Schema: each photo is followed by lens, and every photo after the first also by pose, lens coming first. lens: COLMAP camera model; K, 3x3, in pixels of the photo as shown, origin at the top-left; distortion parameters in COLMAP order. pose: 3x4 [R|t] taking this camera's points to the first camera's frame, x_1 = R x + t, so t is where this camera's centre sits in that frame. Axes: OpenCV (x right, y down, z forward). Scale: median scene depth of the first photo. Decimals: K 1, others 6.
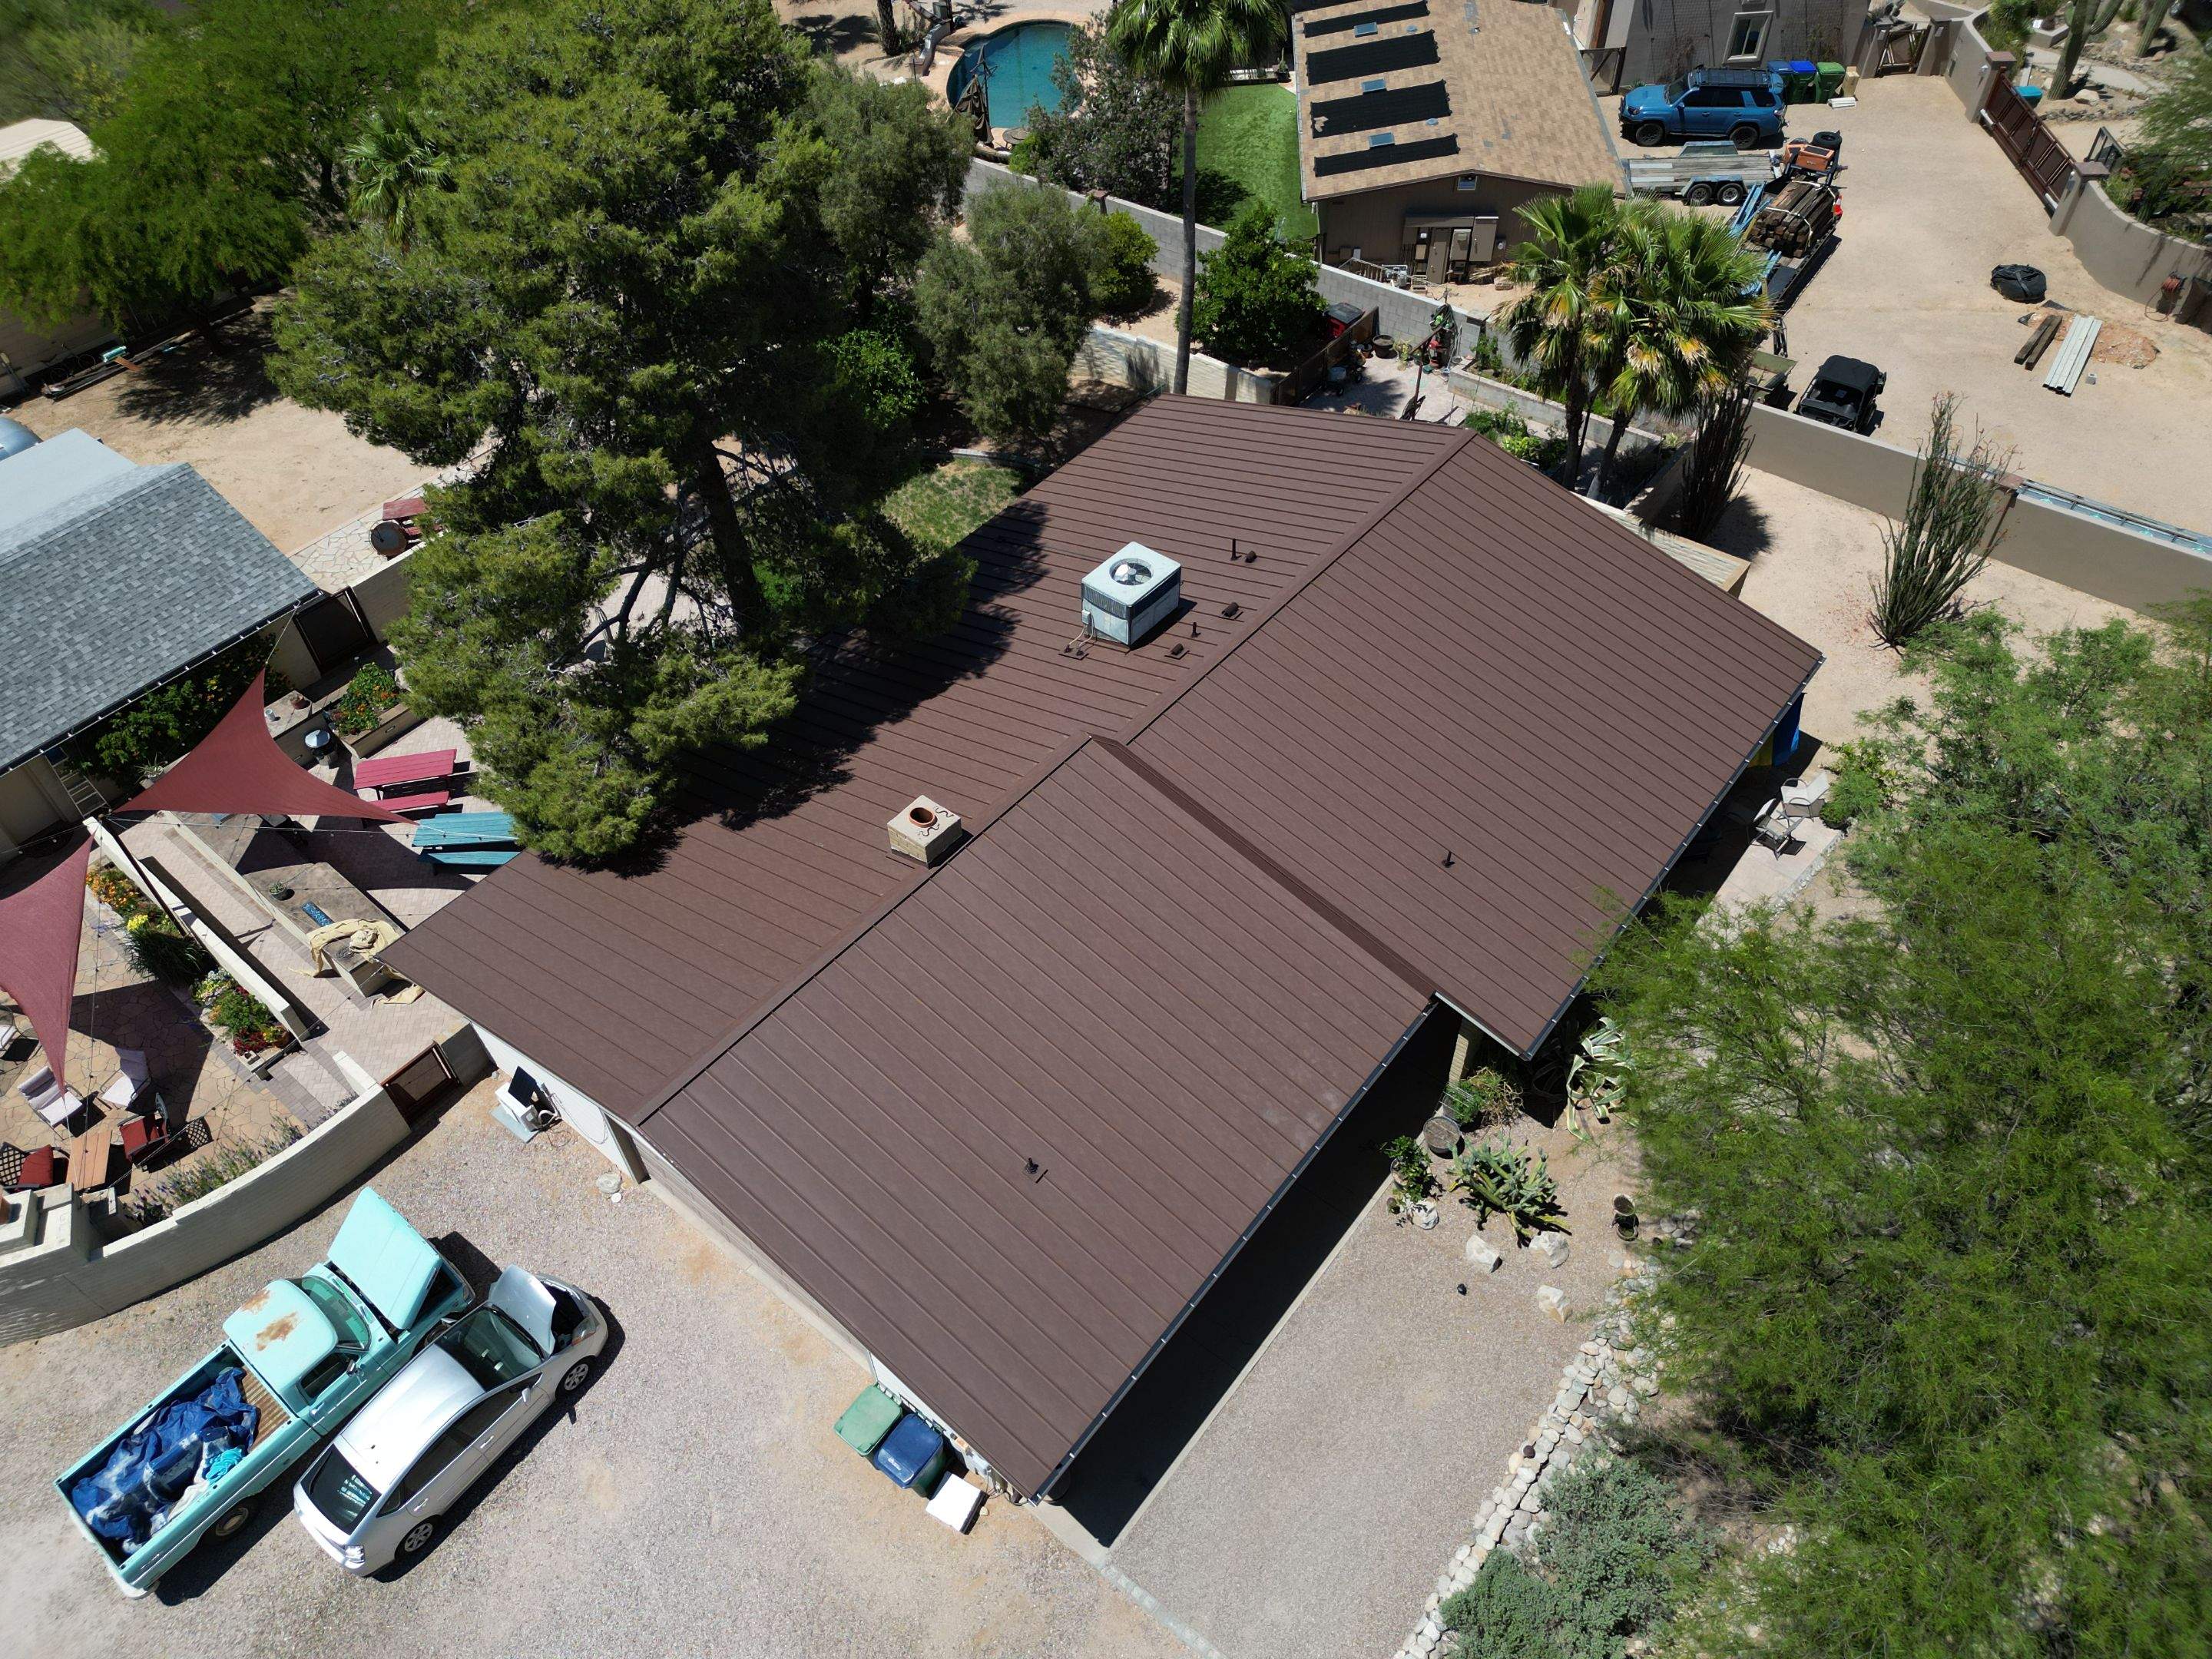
lens RADIAL K [[1514.6, 0, 1116.4], [0, 1514.6, 829.0], [0, 0, 1]] dist [0.060307, -0.052696]
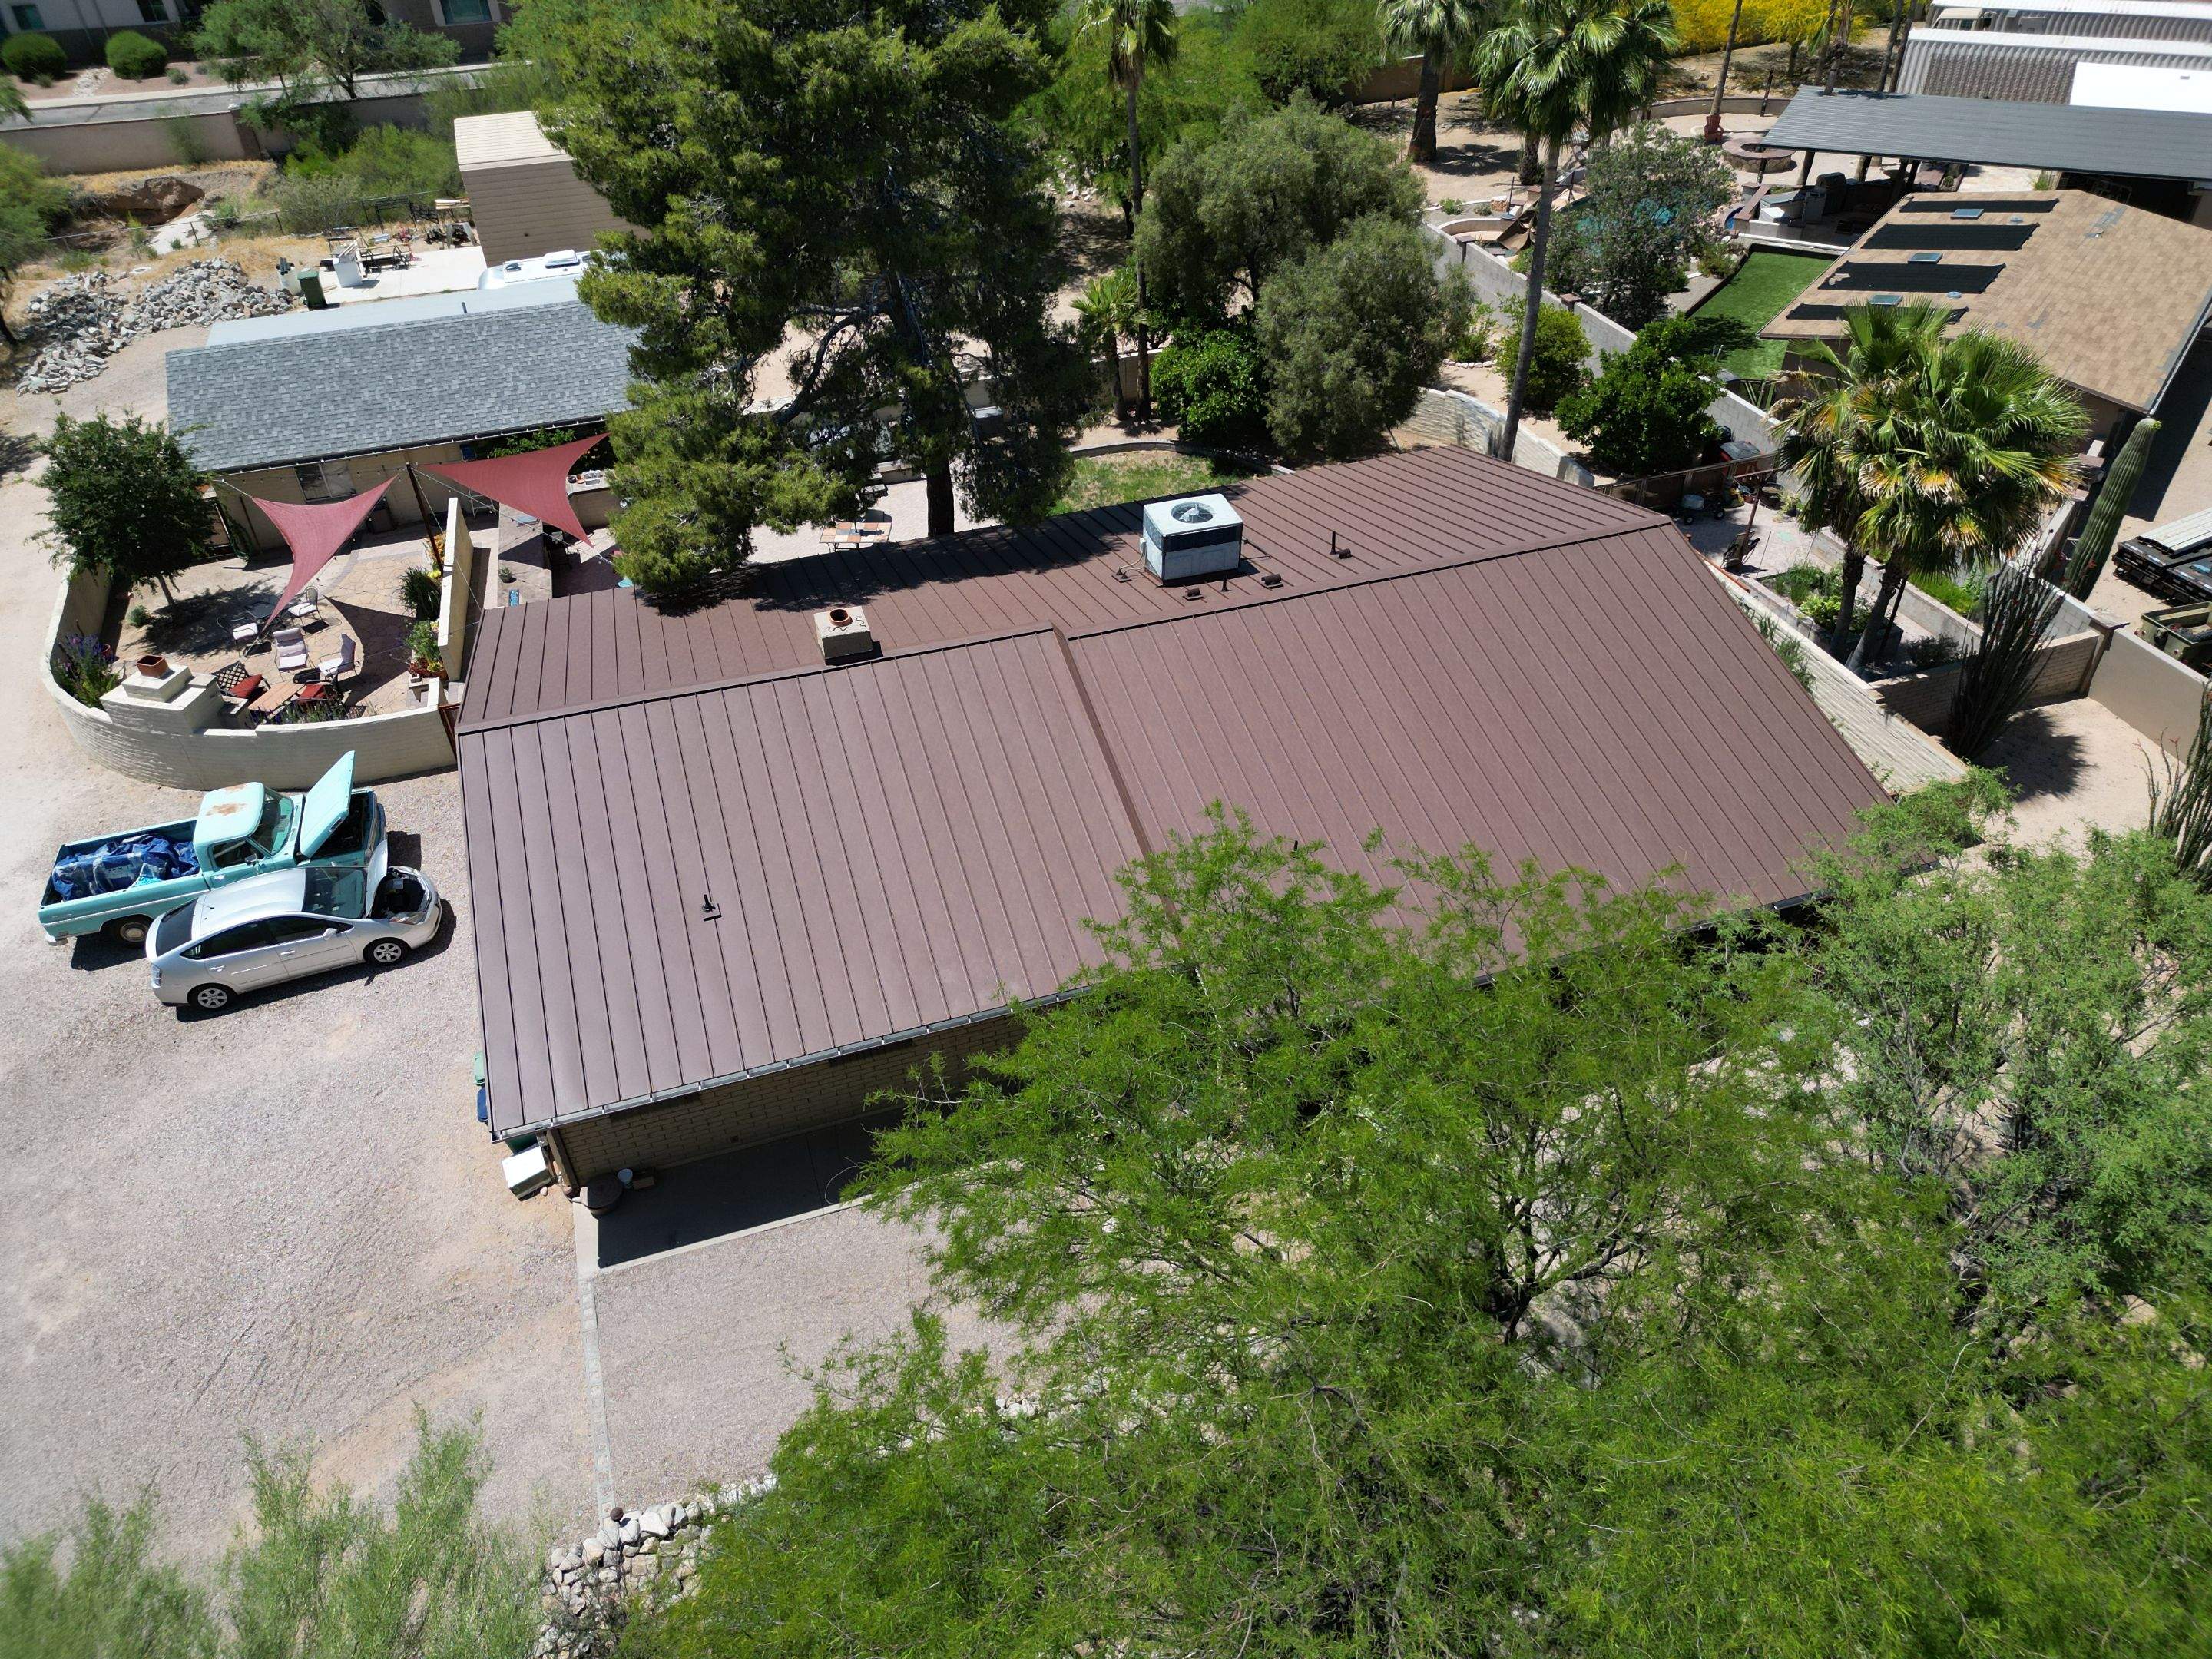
lens RADIAL K [[1520.7, 0, 1106.0], [0, 1520.7, 829.5], [0, 0, 1]] dist [0.039484, -0.032478]
pose [[0.837524, 0.349763, -0.419786, 0.485166], [-0.398557, 0.916604, -0.031461, 0.080816], [0.373773, 0.193658, 0.907078, 0.118863]]
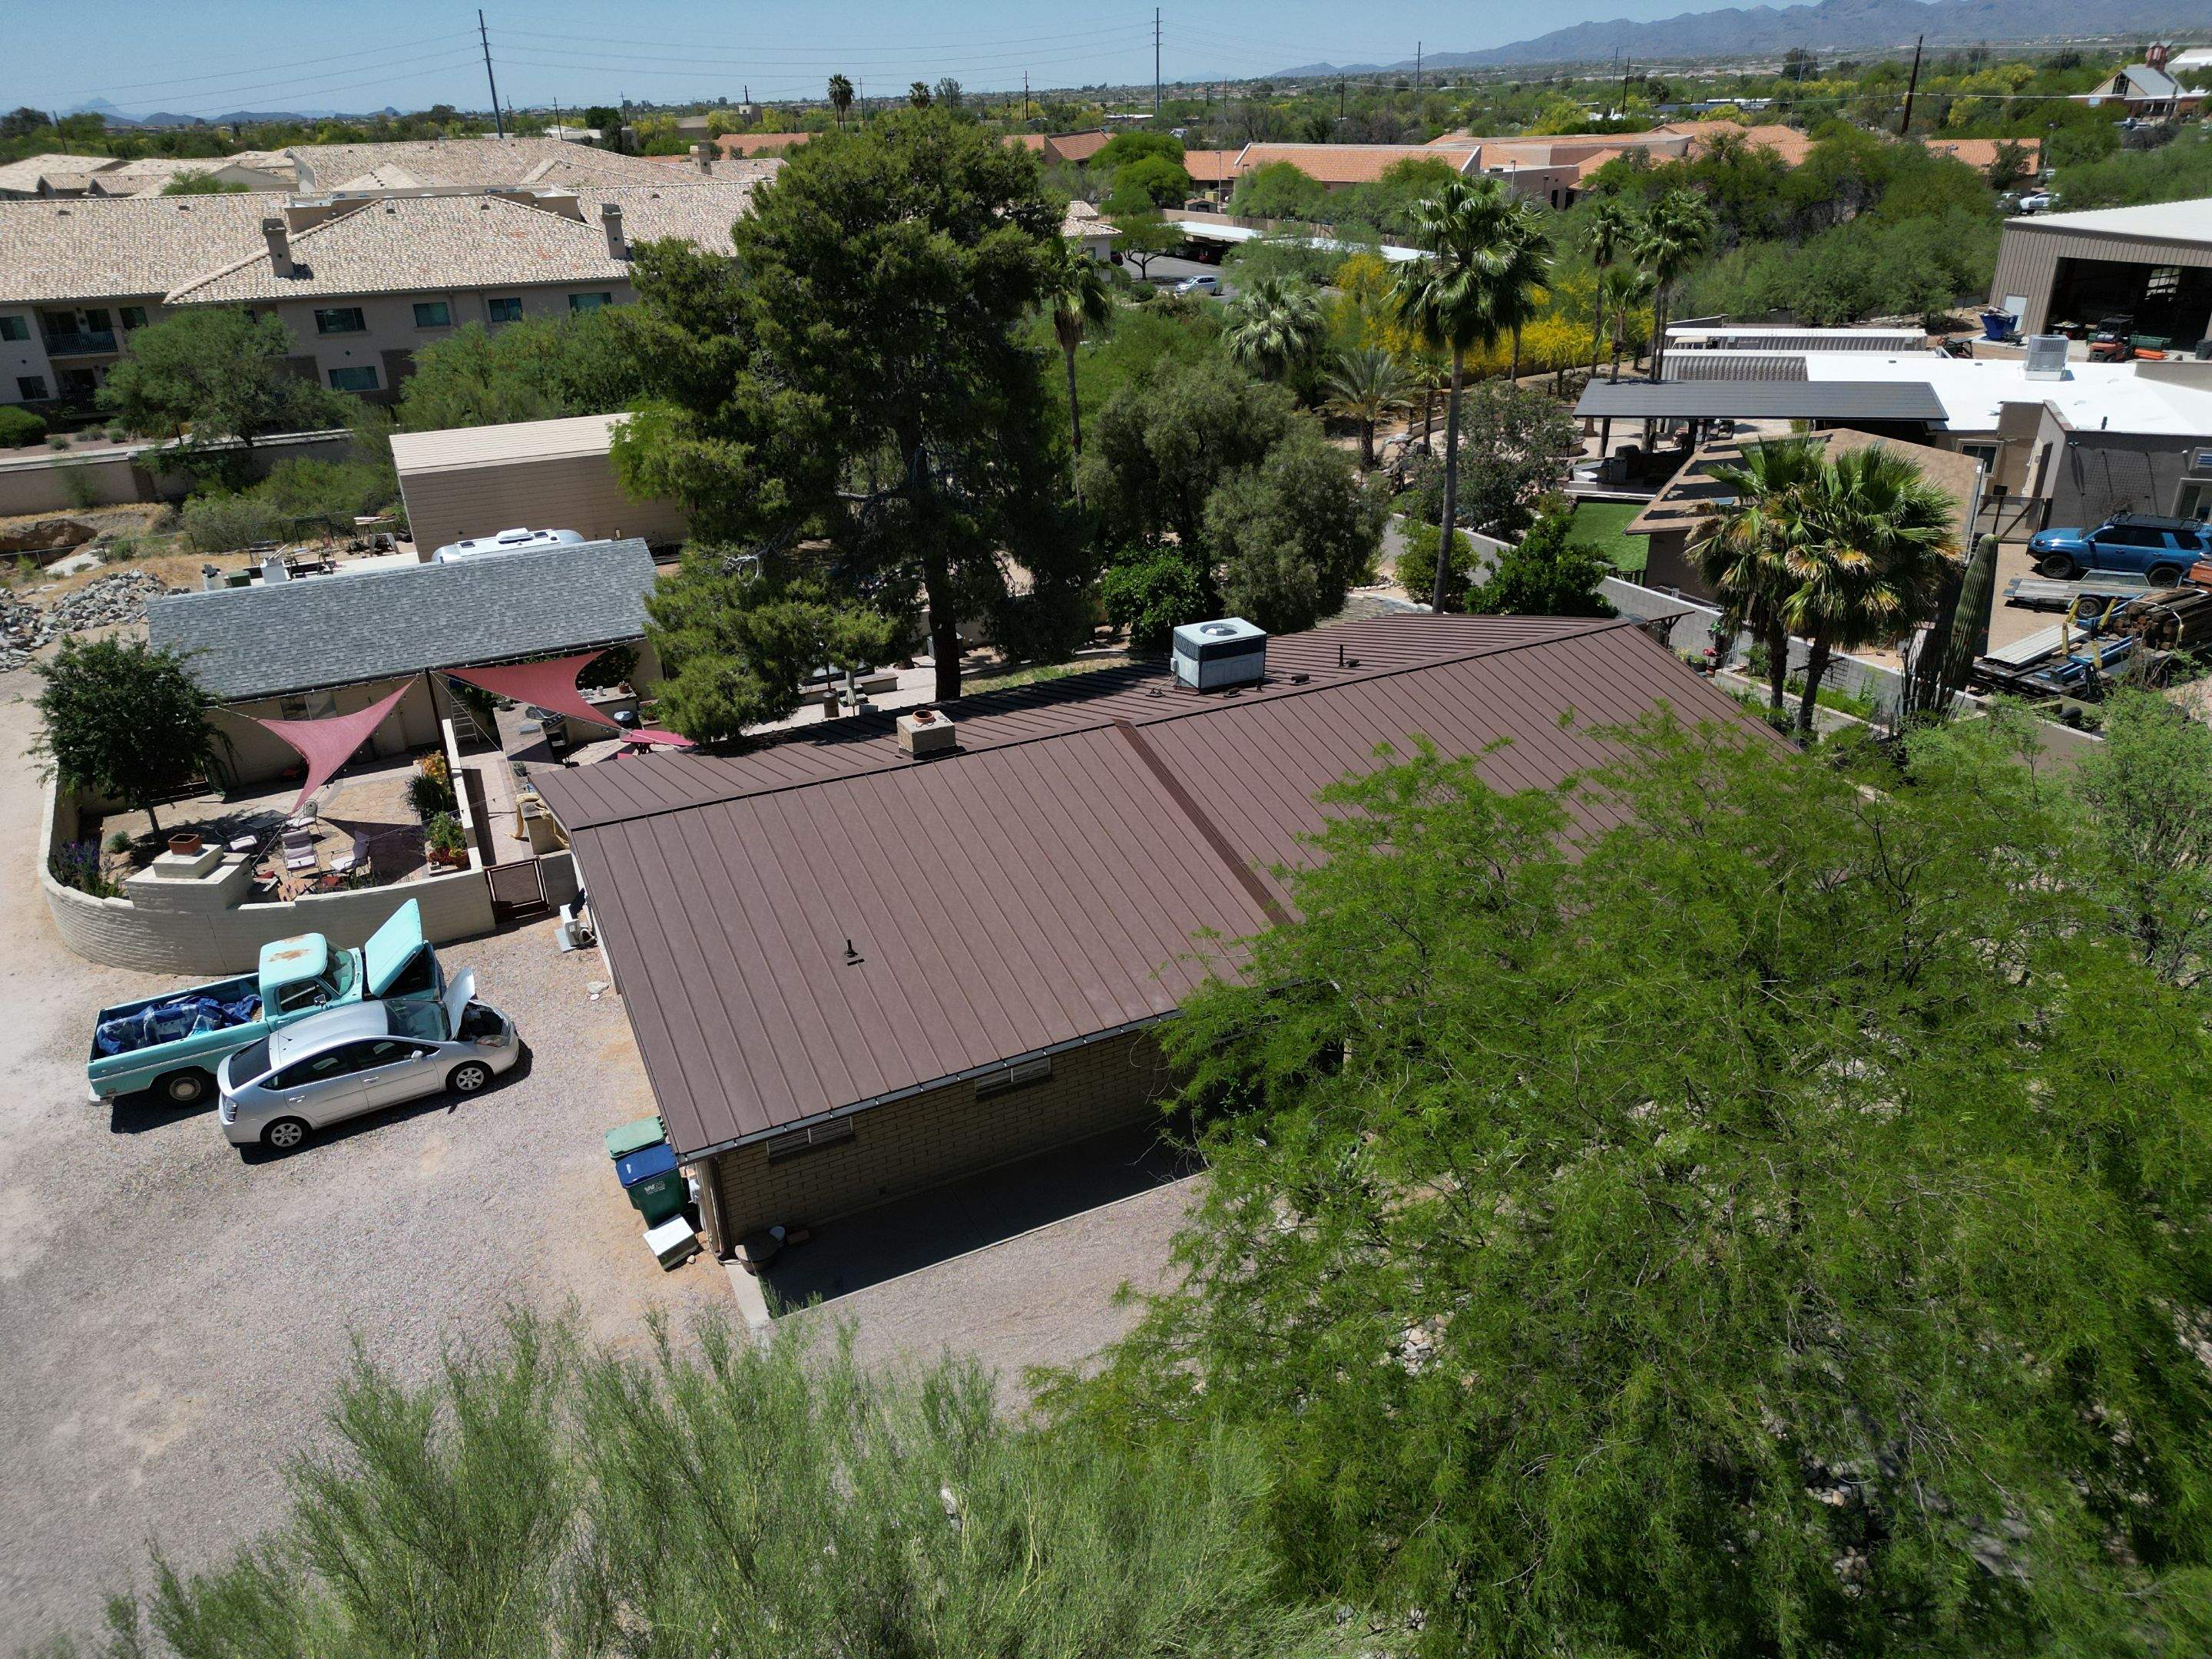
lens RADIAL K [[1514.6, 0, 1116.4], [0, 1514.6, 829.0], [0, 0, 1]] dist [0.060307, -0.052696]
pose [[0.907205, 0.186878, -0.376902, 0.409493], [-0.306673, 0.907065, -0.288417, 0.323096], [0.287976, 0.377239, 0.880205, 0.067404]]
